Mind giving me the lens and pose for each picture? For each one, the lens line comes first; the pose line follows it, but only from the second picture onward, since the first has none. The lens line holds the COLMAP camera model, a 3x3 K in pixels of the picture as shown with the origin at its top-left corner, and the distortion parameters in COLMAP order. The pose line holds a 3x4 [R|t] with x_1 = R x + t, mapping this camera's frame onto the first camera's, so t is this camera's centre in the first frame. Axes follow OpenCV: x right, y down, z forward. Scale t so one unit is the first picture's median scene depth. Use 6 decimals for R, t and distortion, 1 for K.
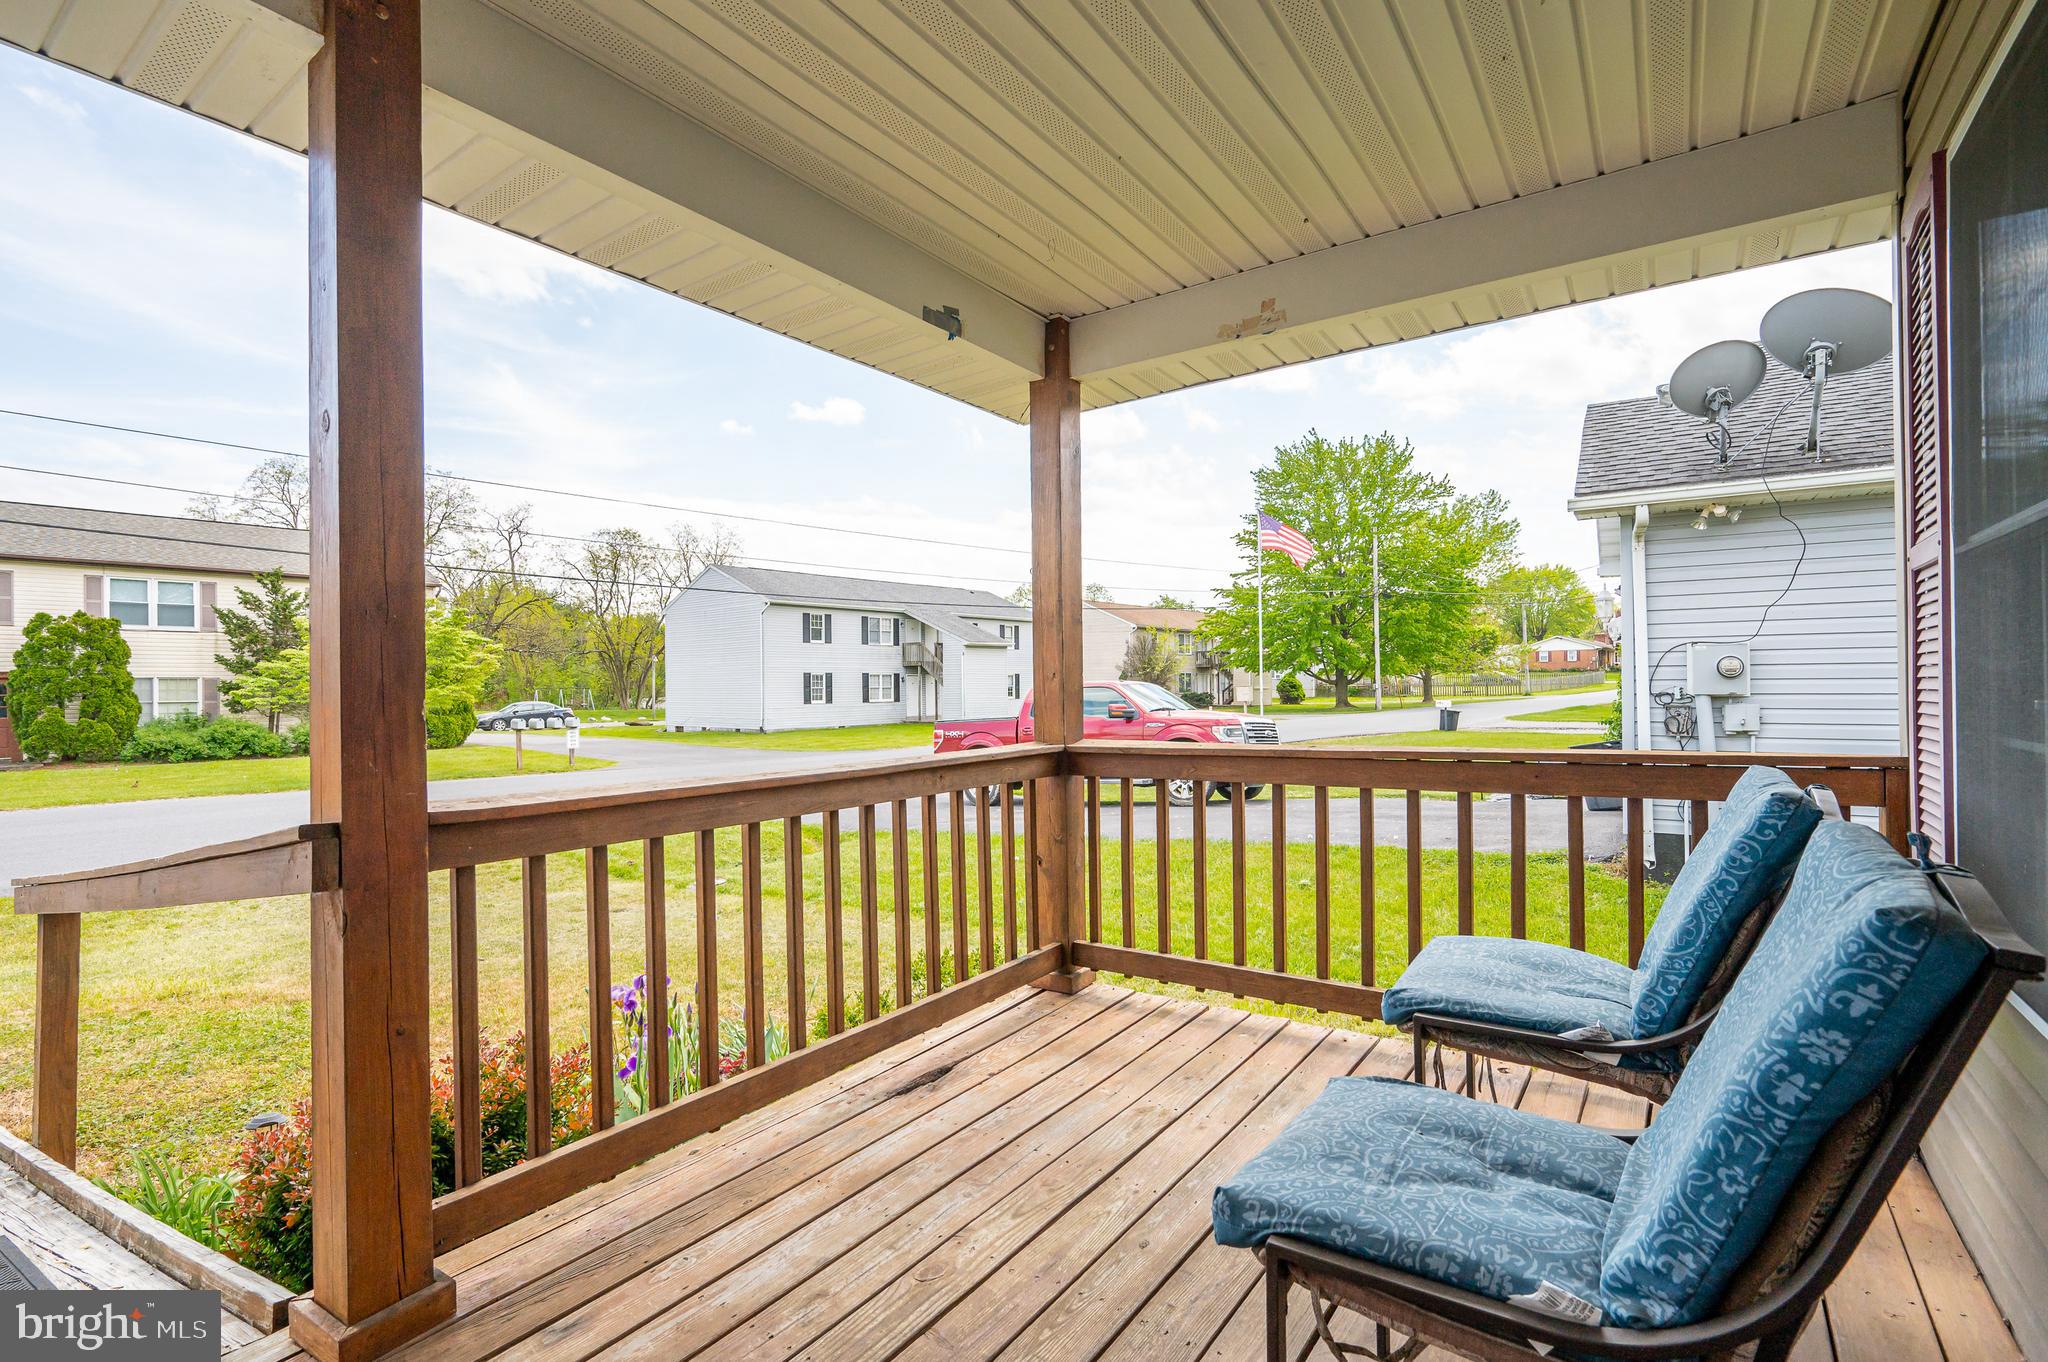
lens RADIAL K [[957.9, 0, 1024.9], [0, 957.9, 685.6], [0, 0, 1]] dist [0.005552, -0.000256]
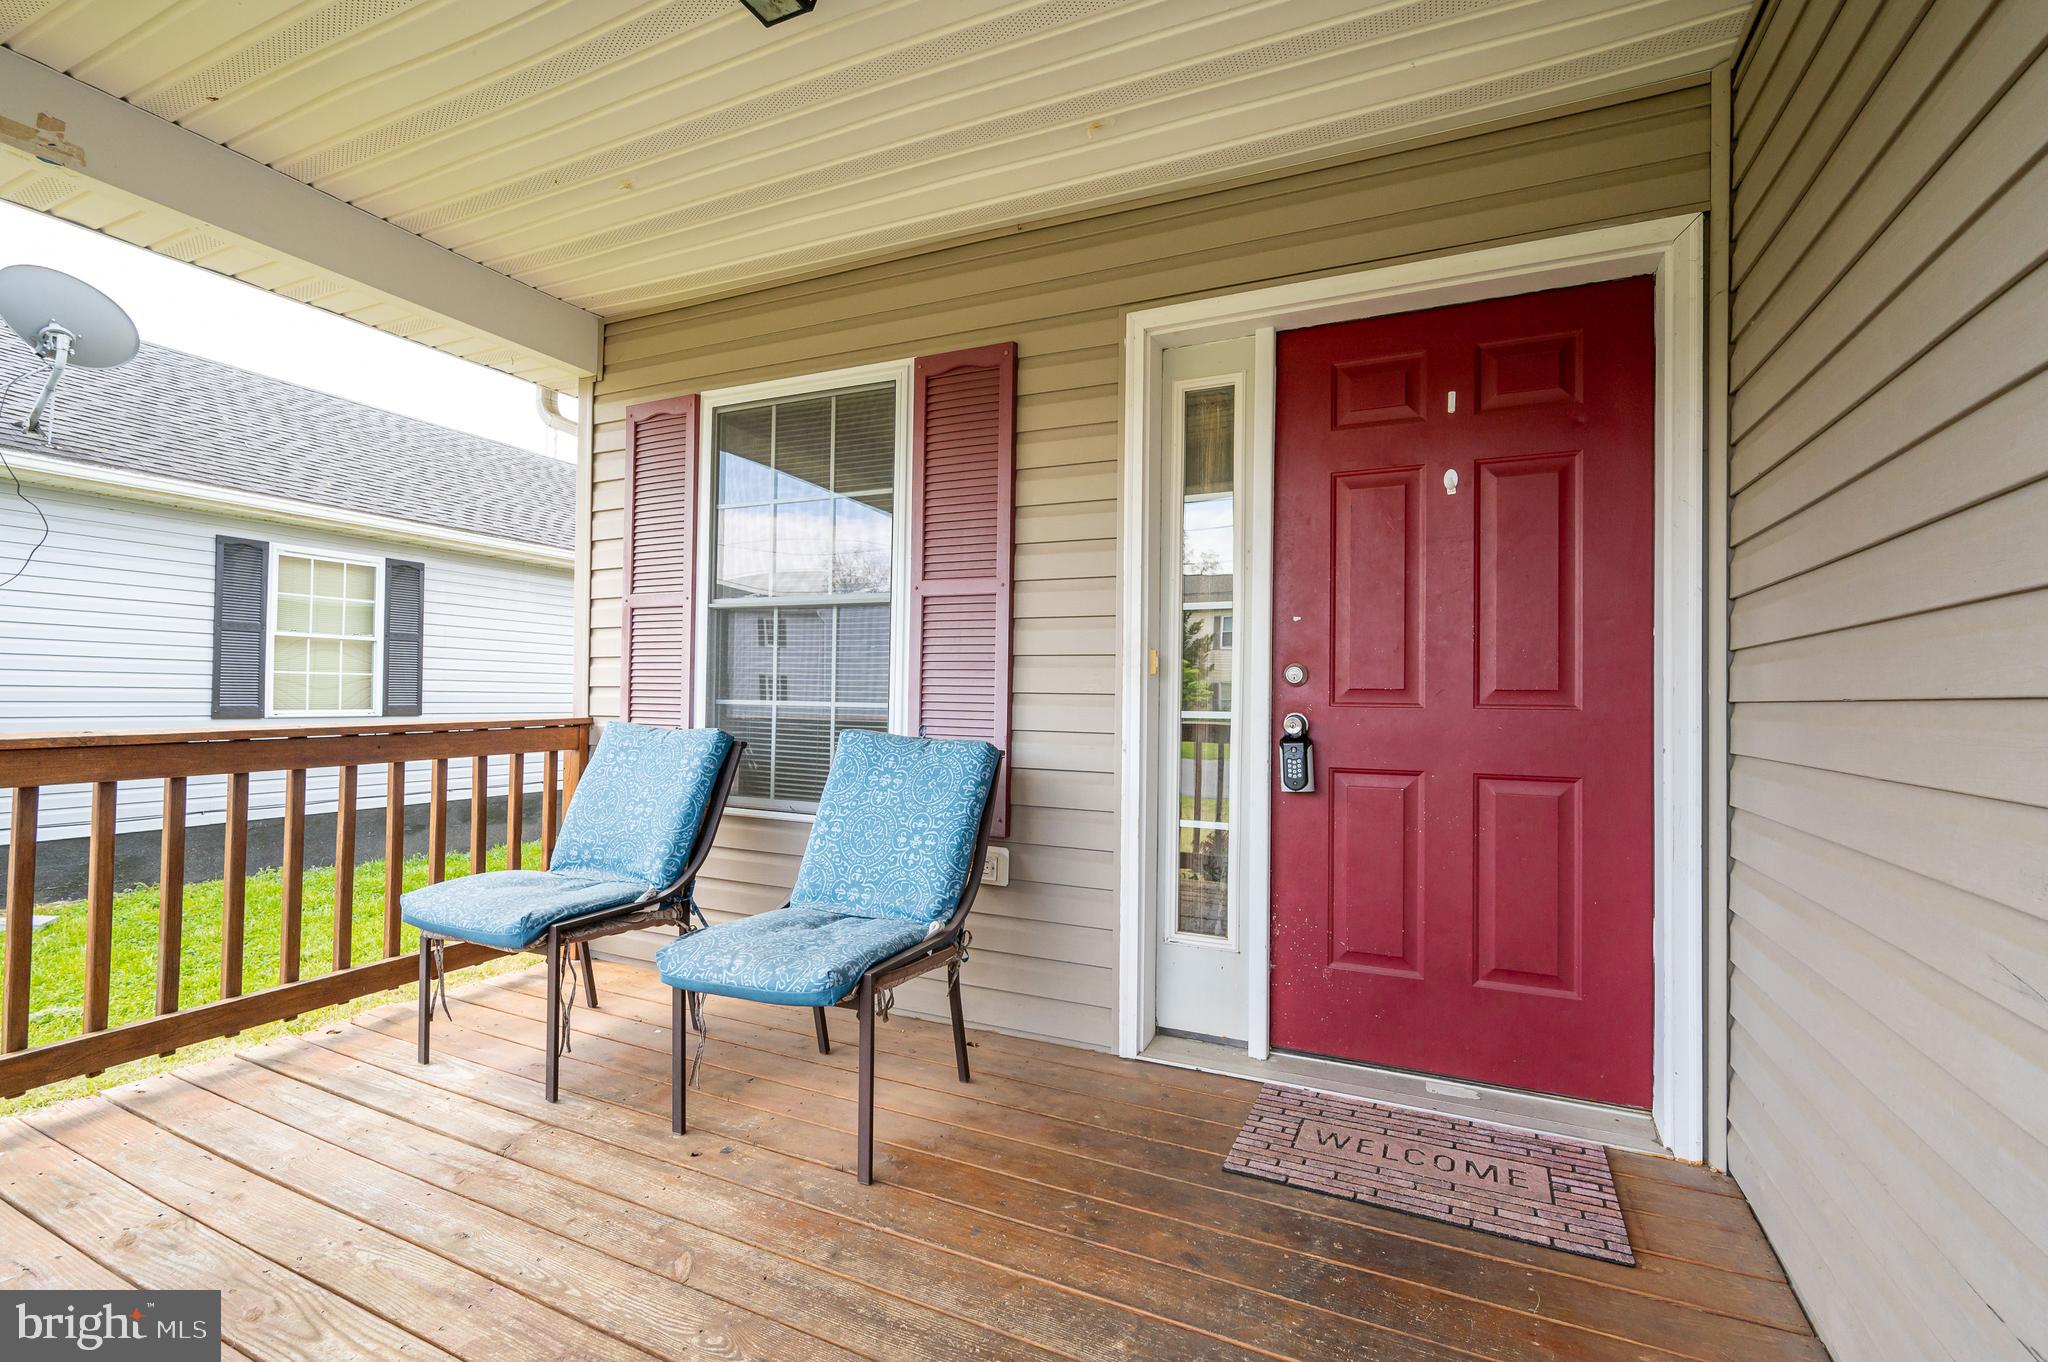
lens RADIAL K [[957.9, 0, 1012.1], [0, 957.9, 688.5], [0, 0, 1]] dist [0.005552, -0.000256]
pose [[-0.161632, 0.002997, 0.986846, -0.783759], [-0.005215, 0.999979, -0.003892, 0.027920], [-0.986837, -0.005776, -0.161613, 0.524627]]
